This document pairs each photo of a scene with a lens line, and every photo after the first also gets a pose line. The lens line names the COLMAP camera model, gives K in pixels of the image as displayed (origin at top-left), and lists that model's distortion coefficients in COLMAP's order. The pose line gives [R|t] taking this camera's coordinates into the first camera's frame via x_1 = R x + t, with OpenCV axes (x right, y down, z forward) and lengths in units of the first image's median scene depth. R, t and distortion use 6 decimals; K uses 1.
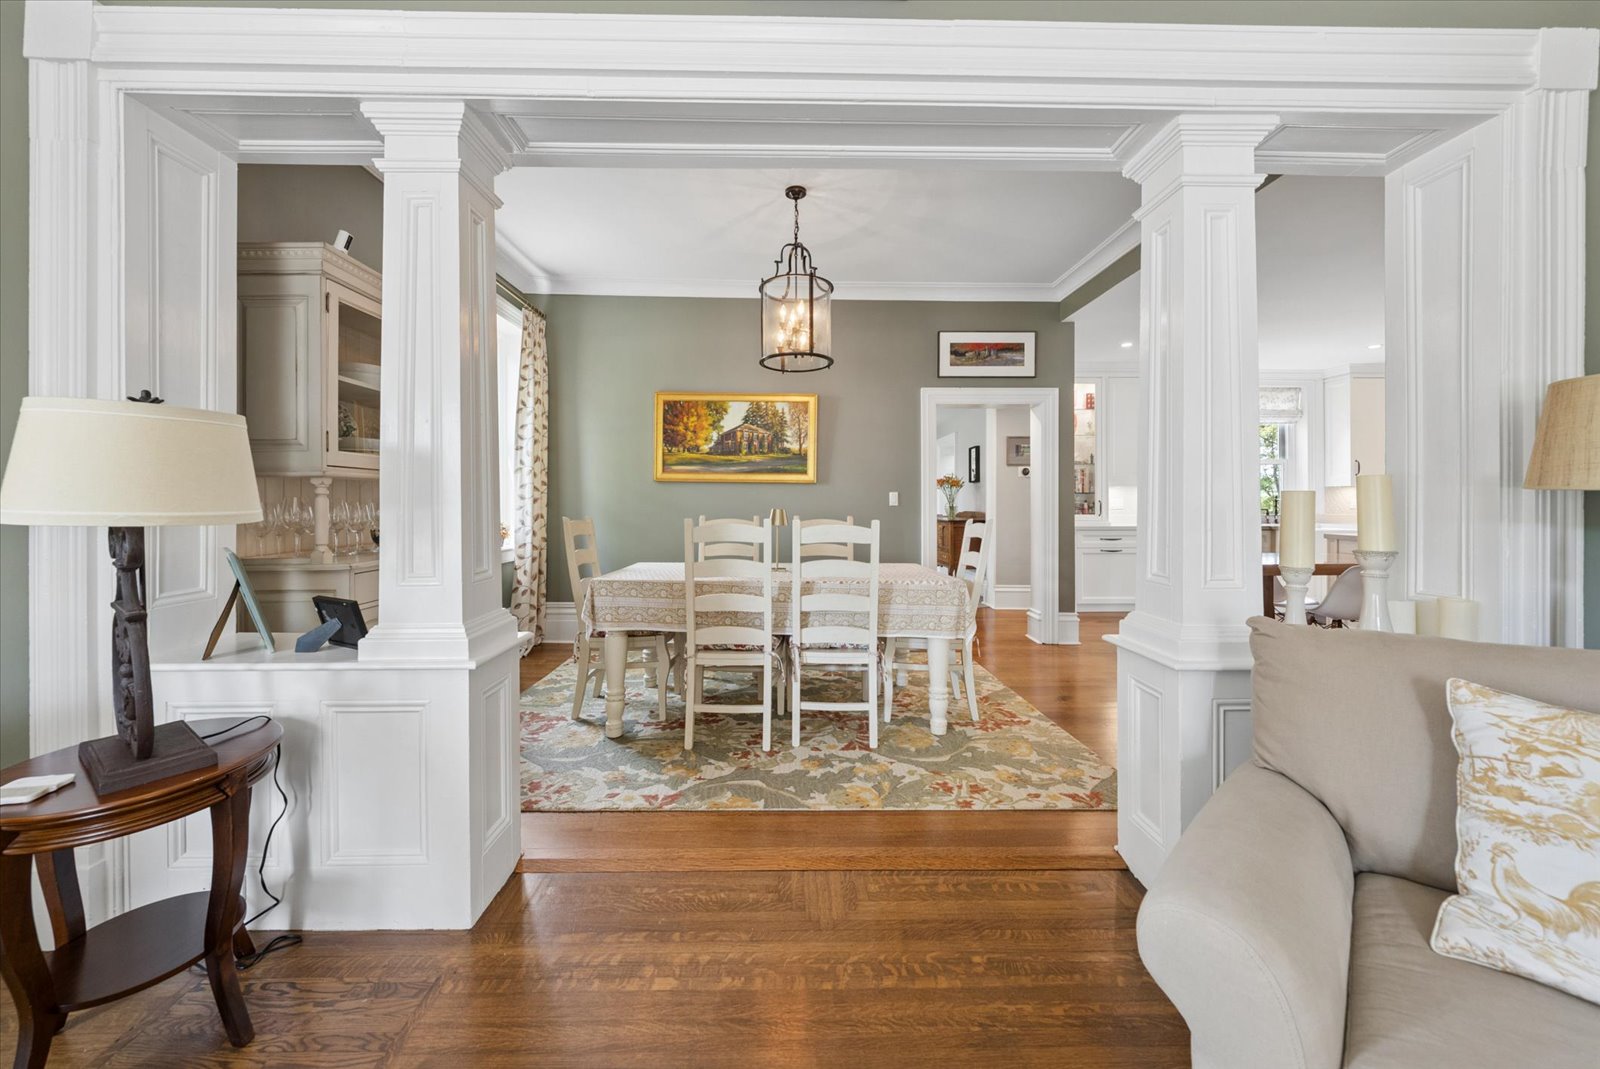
lens RADIAL K [[638.9, 0, 874.6], [0, 638.9, 501.0], [0, 0, 1]] dist [-0.001631, 0.000226]
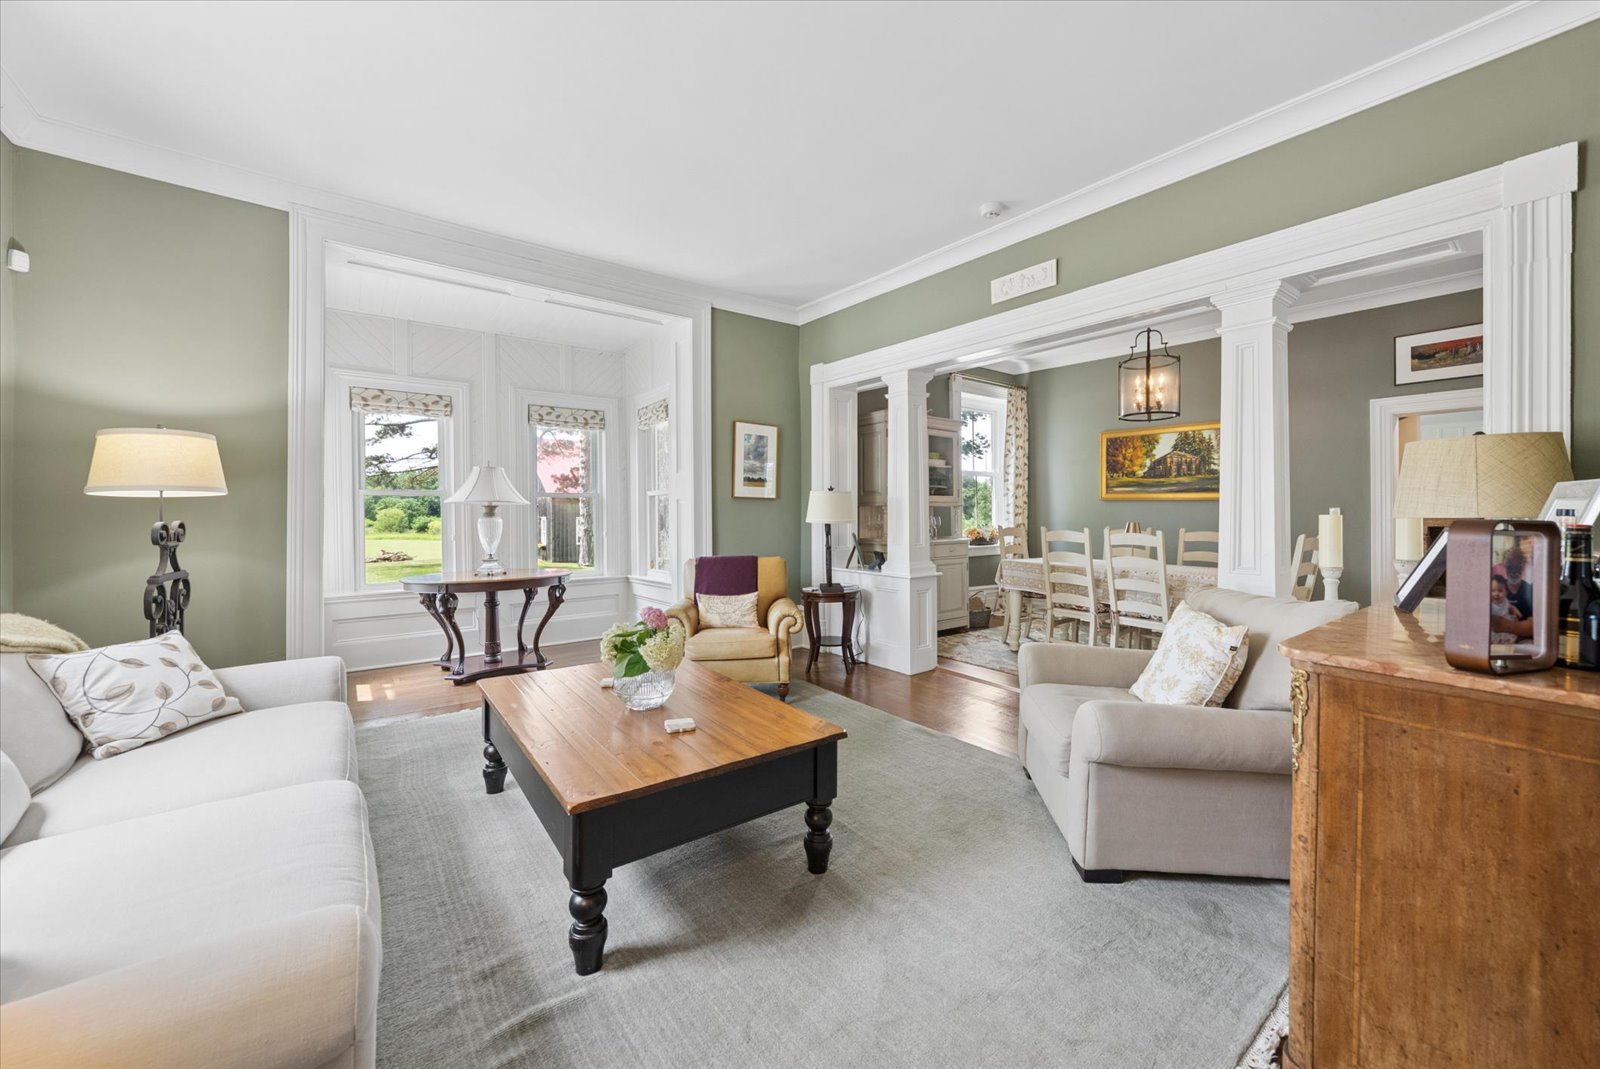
lens RADIAL K [[639.8, 0, 797.3], [0, 639.8, 524.4], [0, 0, 1]] dist [-0.001635, -0.000032]
pose [[0.582582, 0.017280, -0.812588, 0.452196], [-0.001883, 0.999800, 0.019911, -0.007875], [0.812770, -0.010070, 0.582498, -0.339606]]
